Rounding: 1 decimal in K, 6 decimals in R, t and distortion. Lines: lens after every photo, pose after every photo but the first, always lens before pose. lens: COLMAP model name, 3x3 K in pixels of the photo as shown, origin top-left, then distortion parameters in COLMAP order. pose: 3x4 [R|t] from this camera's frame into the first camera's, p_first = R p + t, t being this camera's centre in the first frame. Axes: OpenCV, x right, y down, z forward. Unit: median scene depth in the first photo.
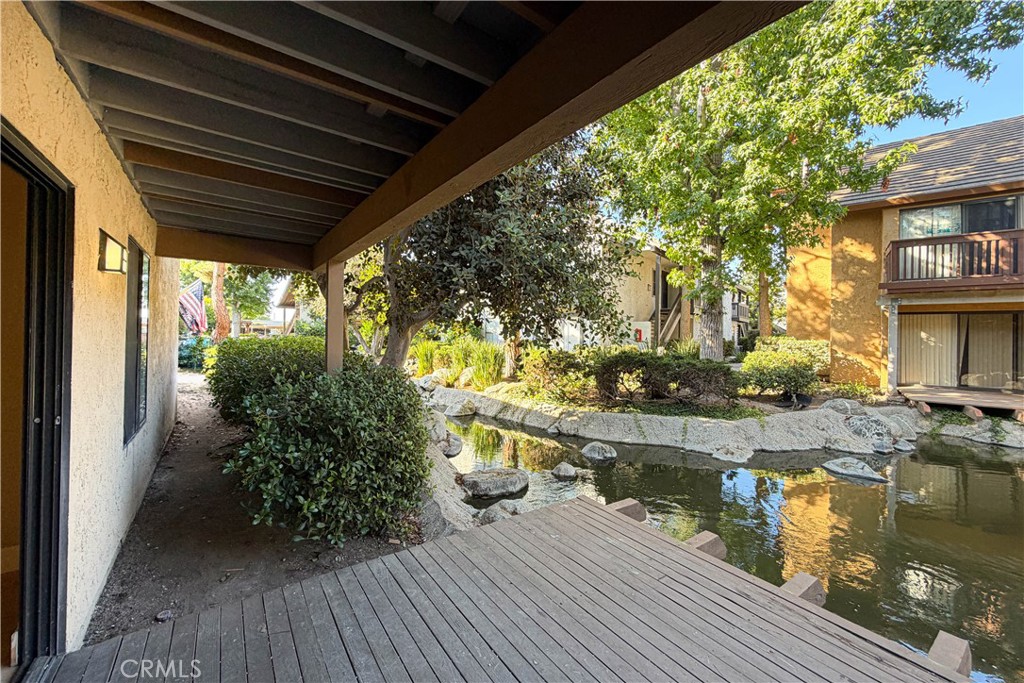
lens RADIAL K [[404.9, 0, 513.8], [0, 404.9, 330.9], [0, 0, 1]] dist [0.000630, 0.000193]
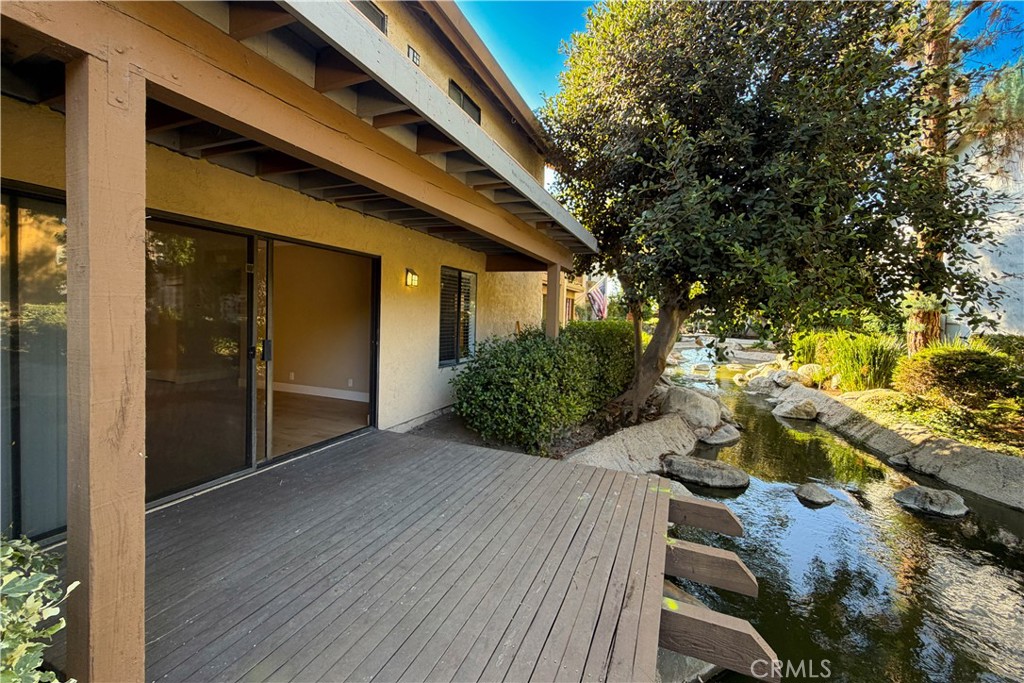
lens RADIAL K [[404.9, 0, 513.8], [0, 404.9, 330.9], [0, 0, 1]] dist [0.000630, 0.000193]
pose [[0.522382, 0.030682, -0.852160, 0.421521], [-0.010863, 0.999511, 0.029328, 0.012482], [0.852643, -0.006063, 0.522459, 0.090360]]
